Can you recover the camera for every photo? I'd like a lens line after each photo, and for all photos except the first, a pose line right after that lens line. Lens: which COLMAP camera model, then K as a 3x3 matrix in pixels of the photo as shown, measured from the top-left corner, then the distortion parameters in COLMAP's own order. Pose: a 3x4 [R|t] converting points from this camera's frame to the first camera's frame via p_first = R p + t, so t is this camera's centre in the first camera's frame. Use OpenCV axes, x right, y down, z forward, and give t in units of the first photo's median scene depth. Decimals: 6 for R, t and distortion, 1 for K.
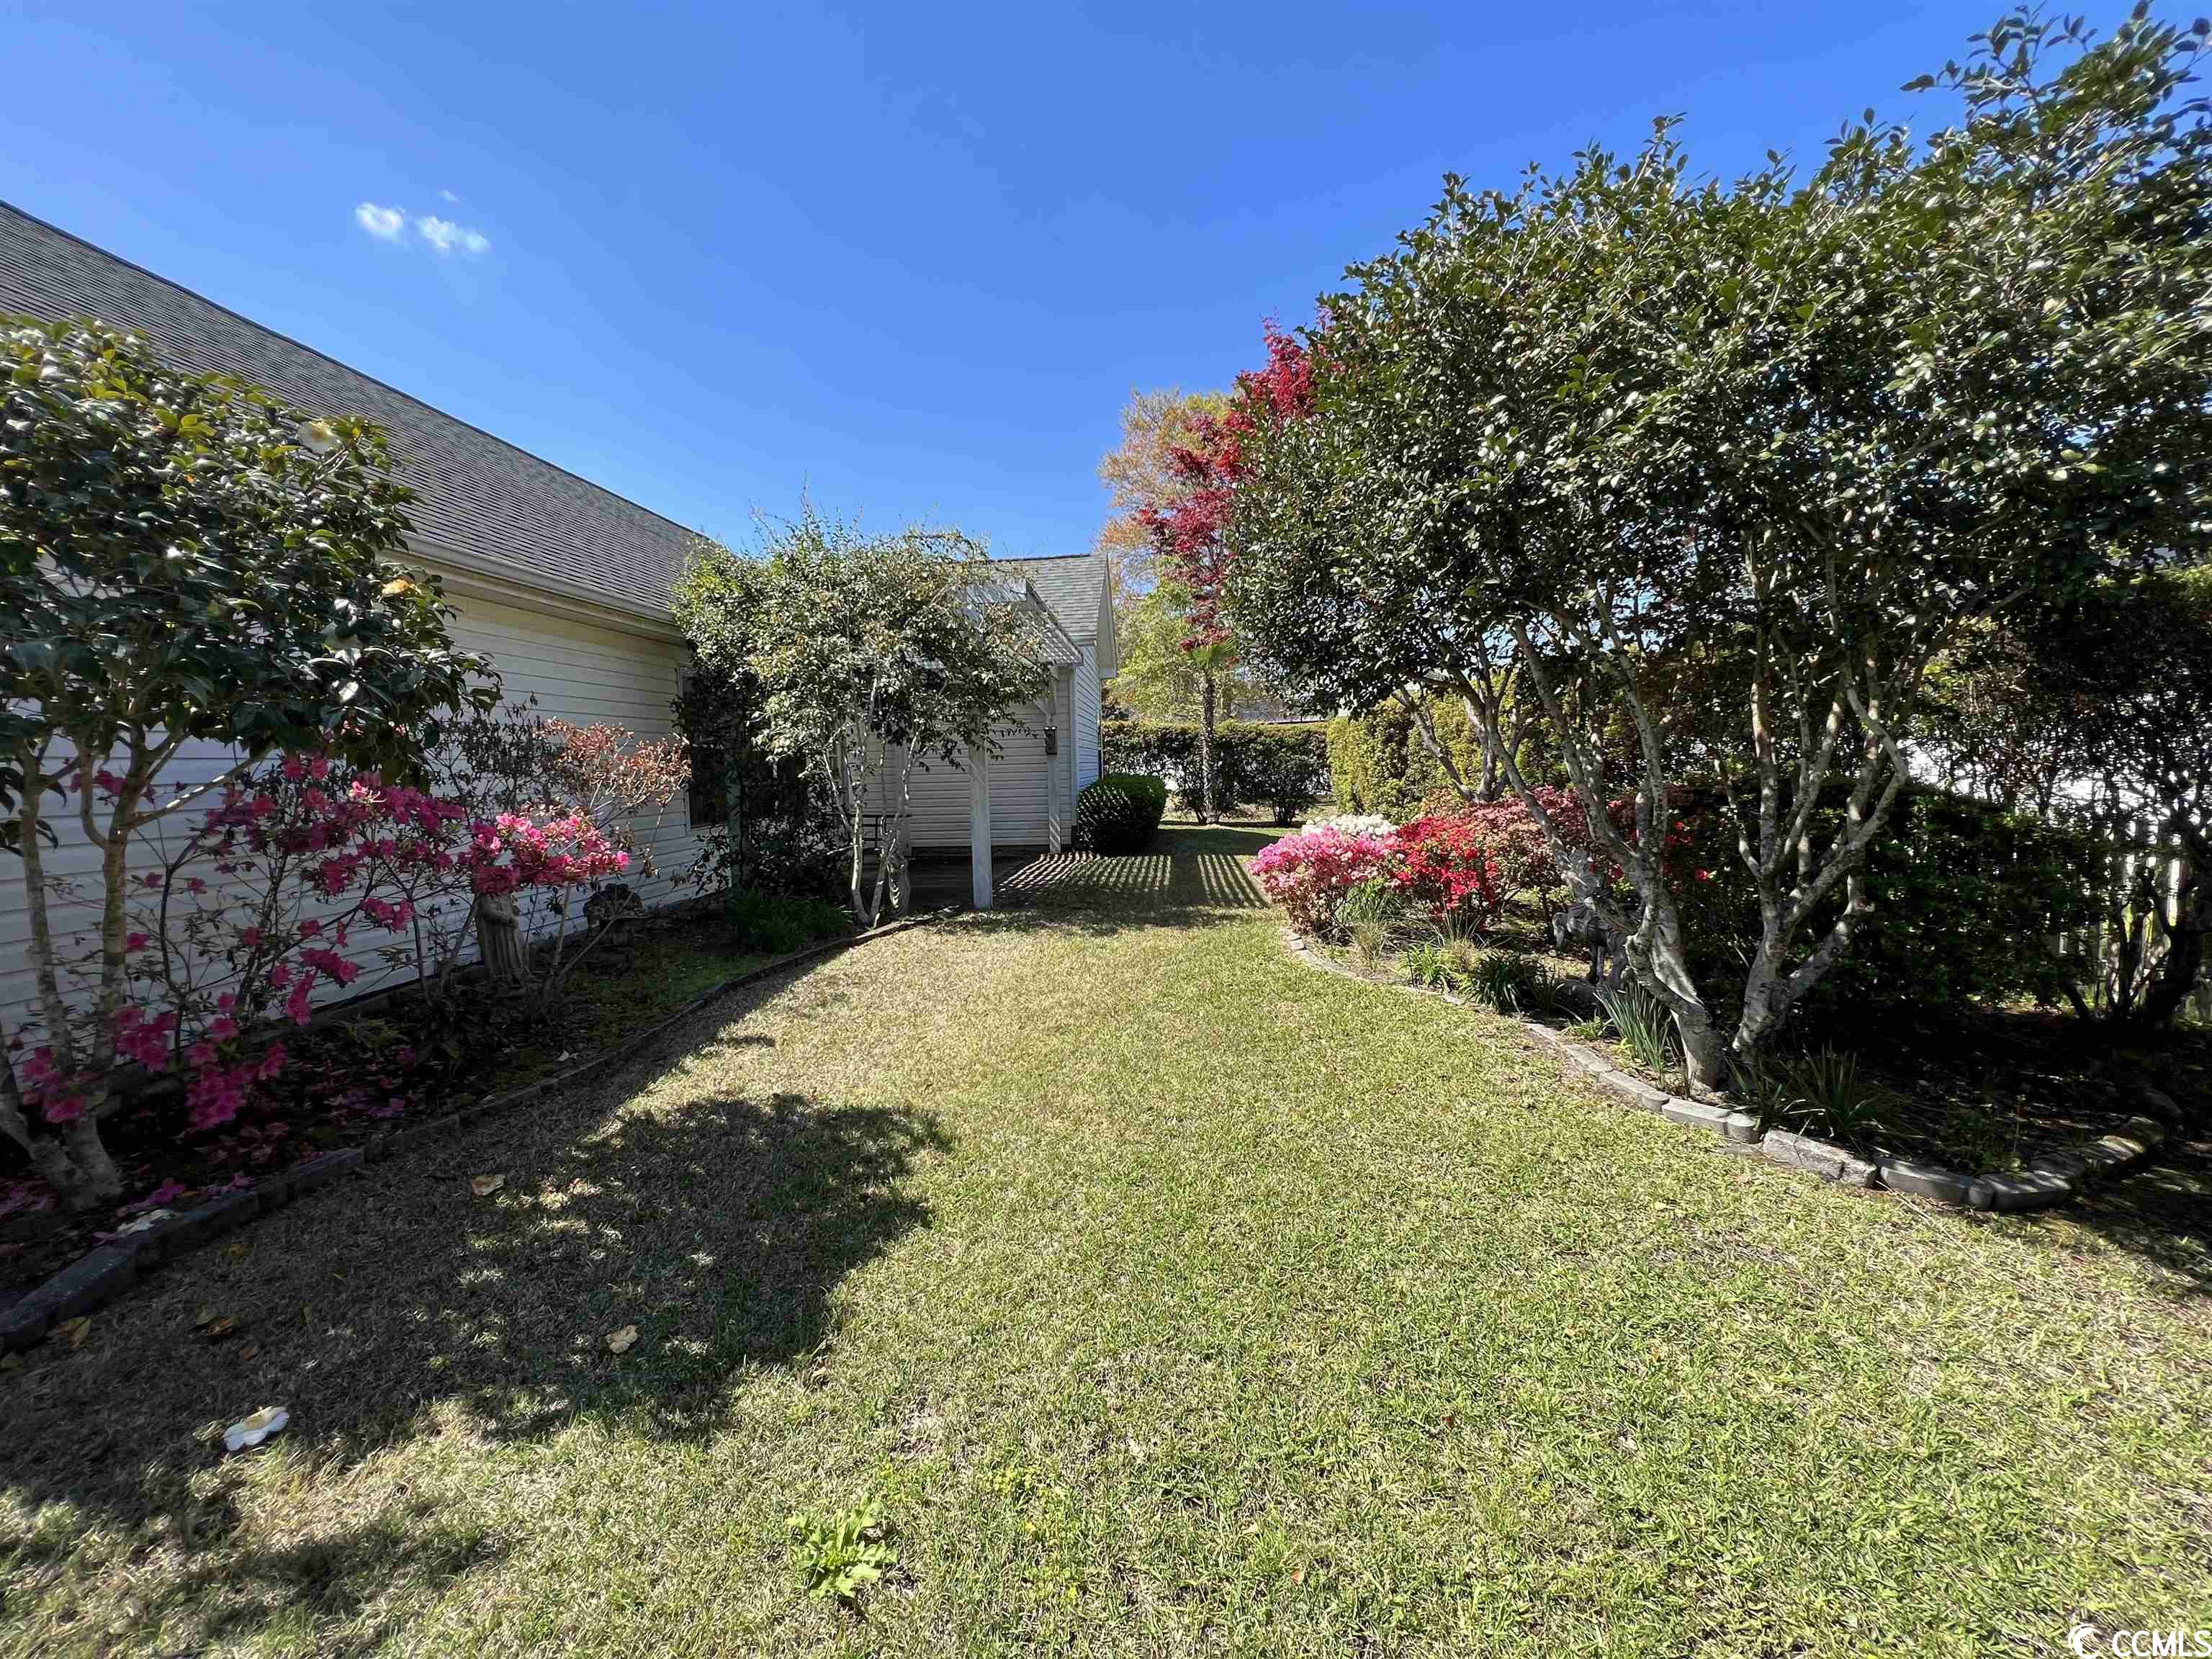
lens RADIAL K [[884.3, 0, 1104.4], [0, 884.3, 835.7], [0, 0, 1]] dist [0.001679, 0.000105]
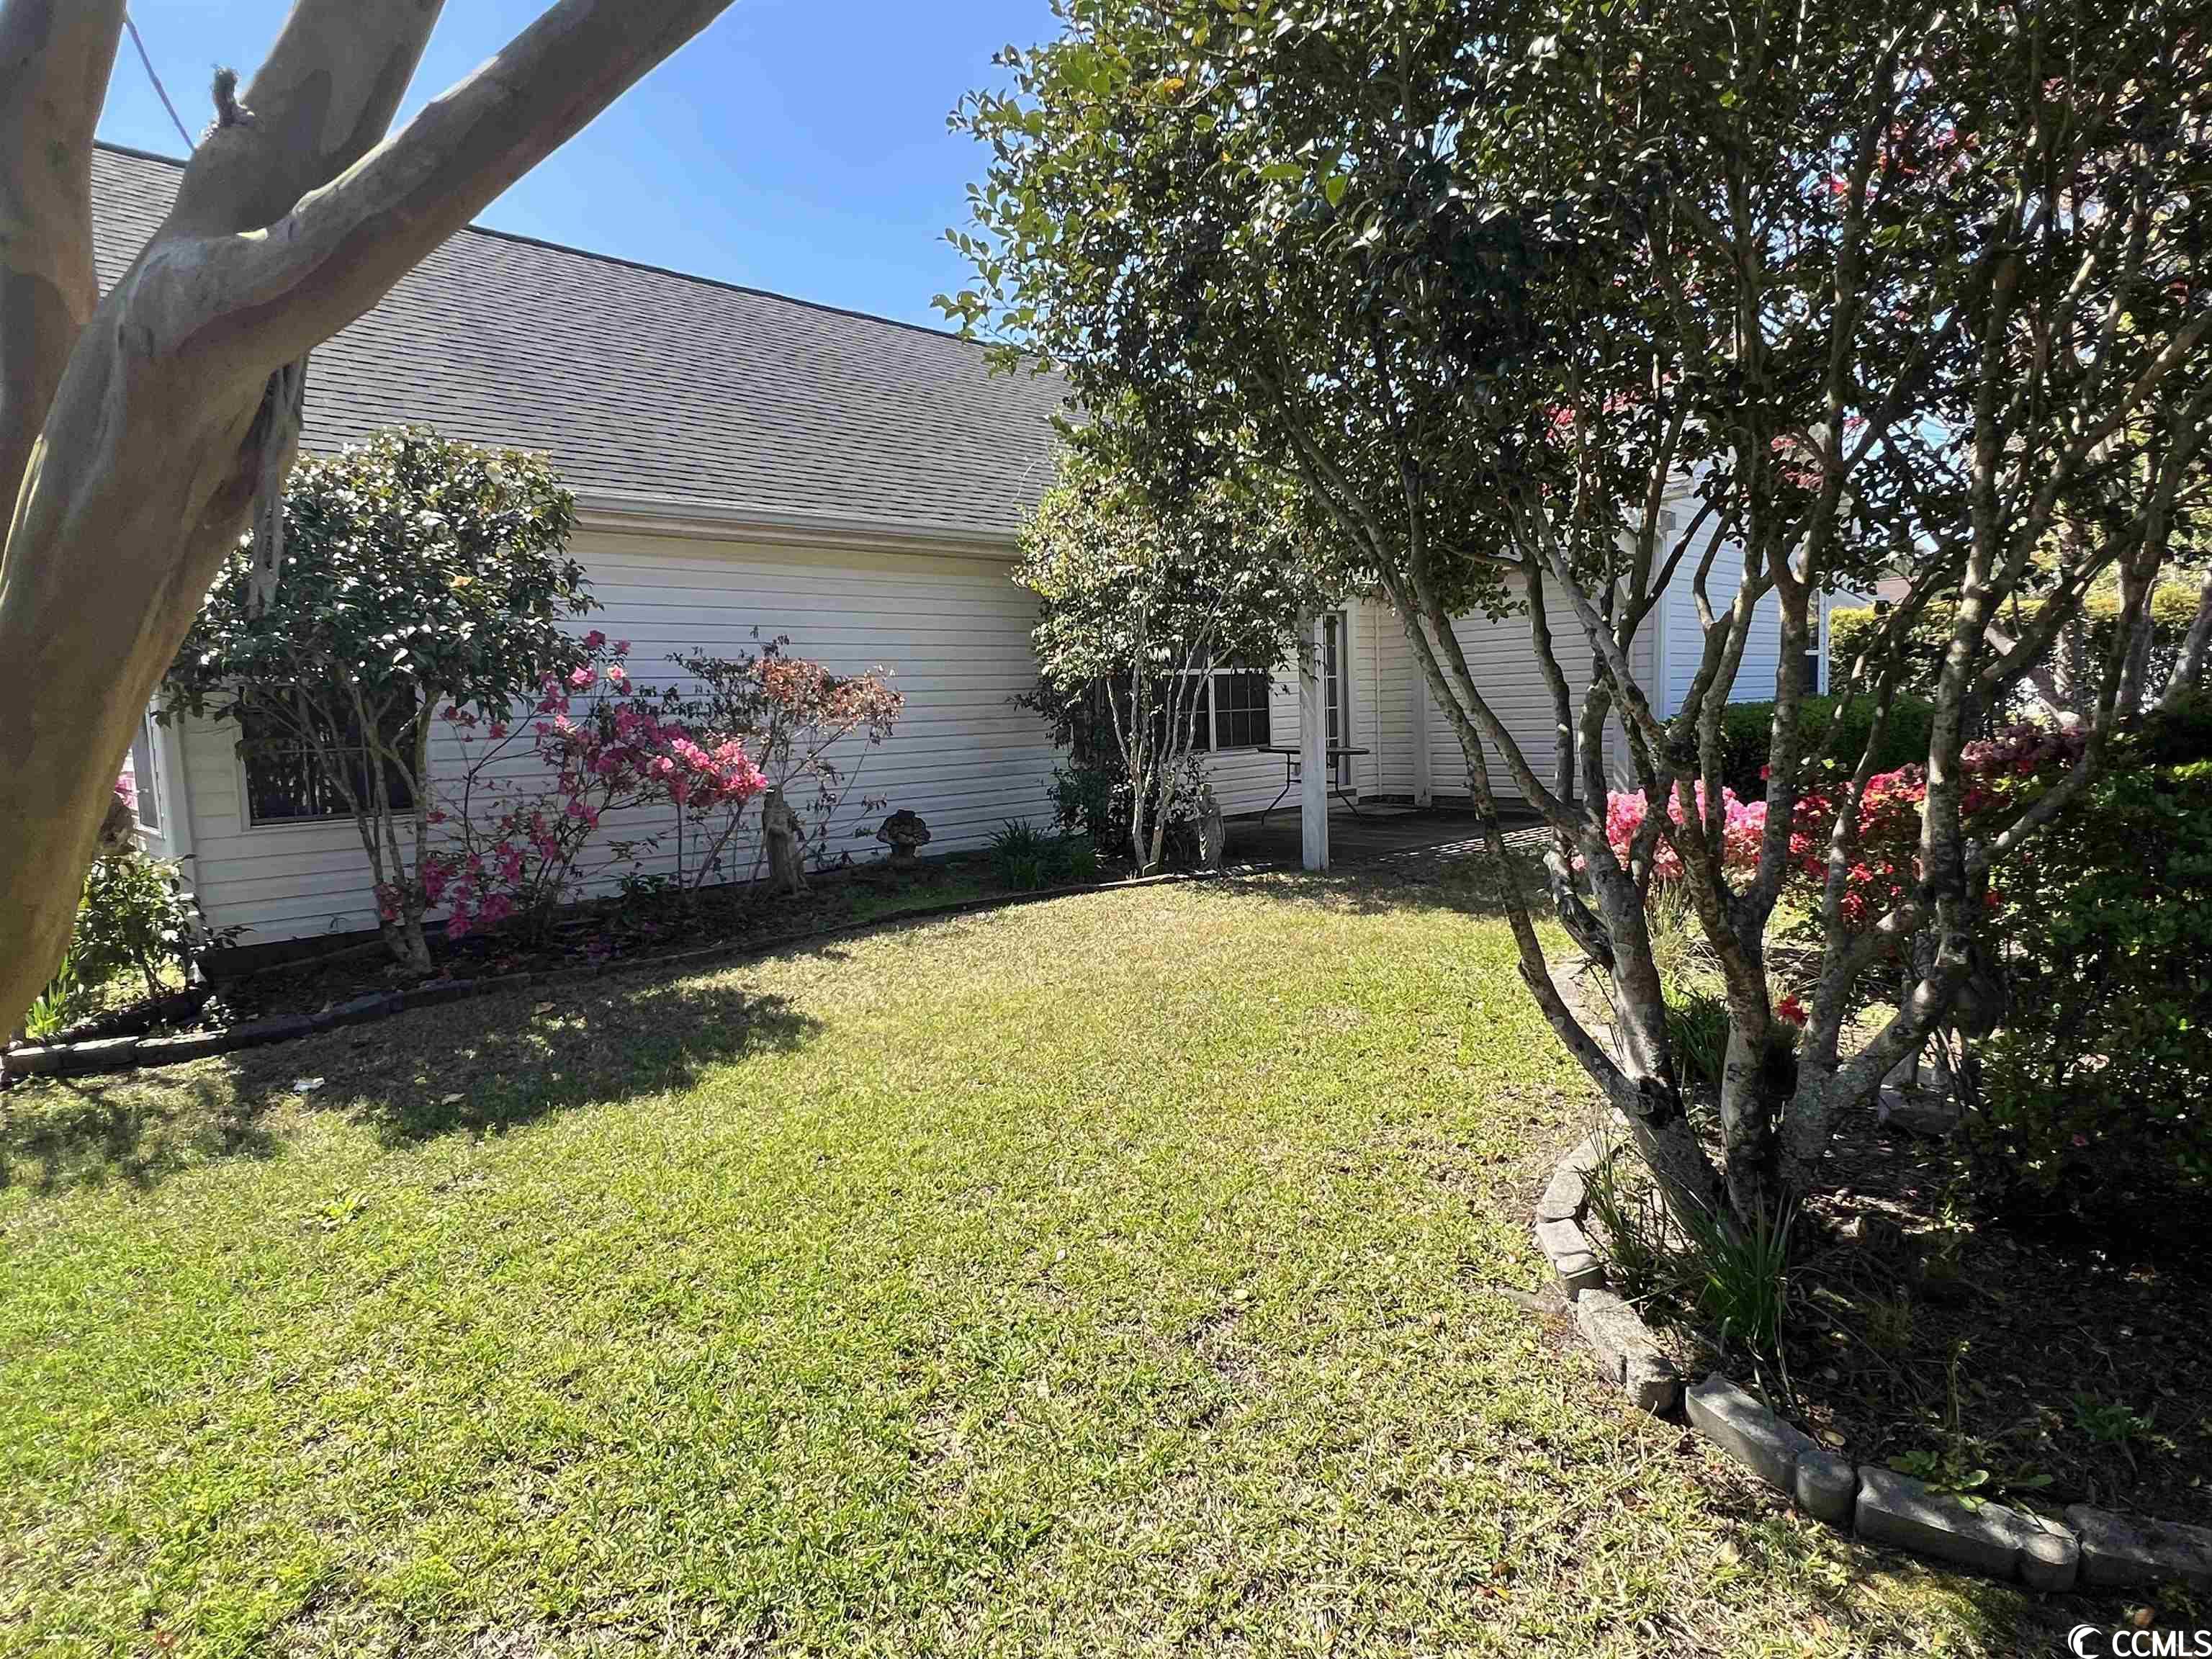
lens RADIAL K [[1179.3, 0, 1105.0], [0, 1179.3, 821.9], [0, 0, 1]] dist [0.003805, 0.001203]
pose [[0.741062, 0.052478, -0.669383, 1.149945], [-0.028380, 0.998498, 0.046860, -0.017451], [0.670837, -0.015729, 0.741438, 0.193689]]
